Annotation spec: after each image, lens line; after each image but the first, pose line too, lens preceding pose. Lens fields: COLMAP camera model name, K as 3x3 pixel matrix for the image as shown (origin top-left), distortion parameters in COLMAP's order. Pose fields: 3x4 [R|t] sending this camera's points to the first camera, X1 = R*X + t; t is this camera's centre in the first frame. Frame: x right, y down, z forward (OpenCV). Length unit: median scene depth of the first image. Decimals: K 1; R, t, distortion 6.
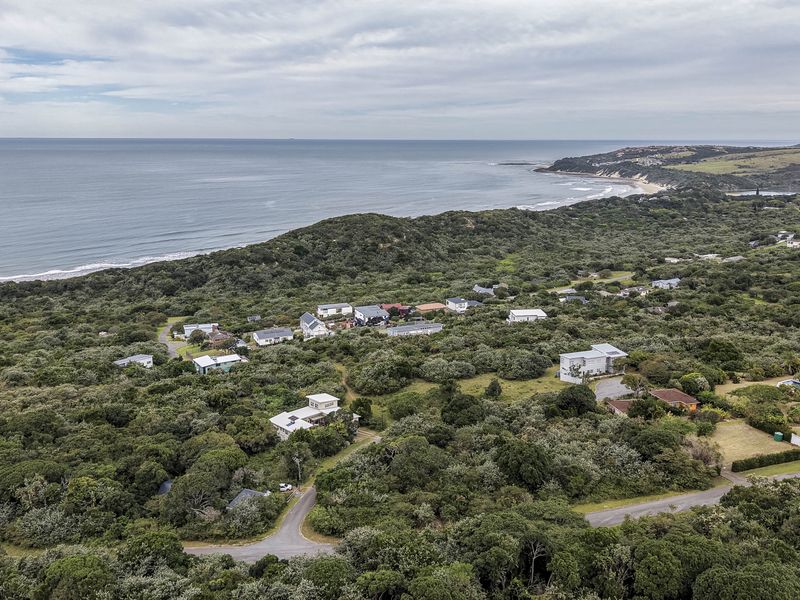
lens RADIAL K [[703.8, 0, 403.0], [0, 703.8, 298.2], [0, 0, 1]] dist [0.038604, -0.056423]
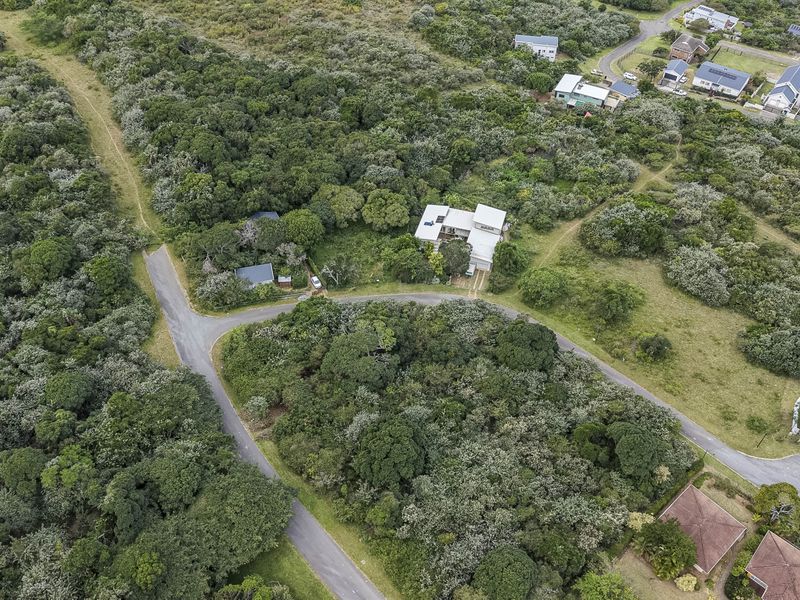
lens RADIAL K [[703.8, 0, 401.5], [0, 703.8, 305.0], [0, 0, 1]] dist [0.038604, -0.056423]
pose [[0.492572, 0.647168, -0.581848, 0.129304], [-0.204663, 0.735973, 0.645335, -0.099705], [0.845864, -0.198791, 0.494971, 0.151990]]
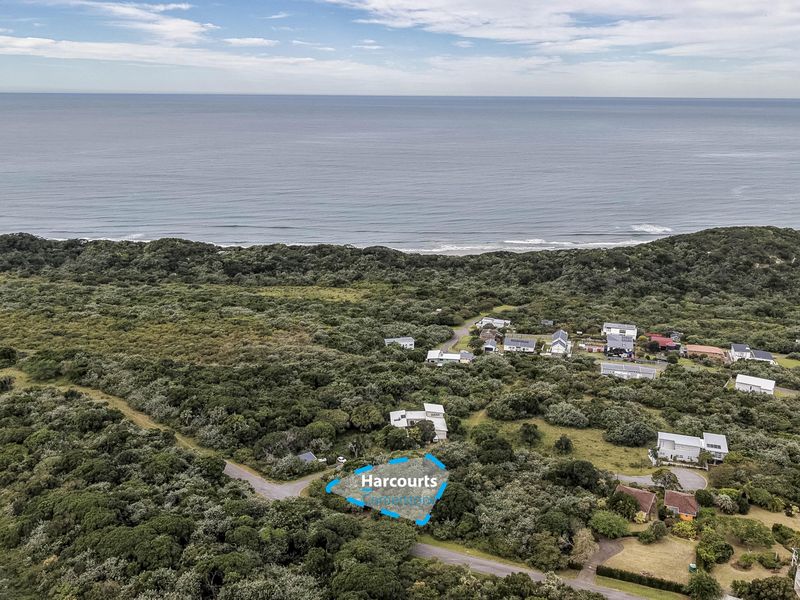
lens RADIAL K [[703.8, 0, 400.4], [0, 703.8, 294.5], [0, 0, 1]] dist [0.038604, -0.056423]
pose [[0.761676, 0.178529, -0.622878, 0.200422], [-0.148921, 0.983793, 0.099869, -0.061267], [0.630613, 0.016692, 0.775918, -0.019259]]
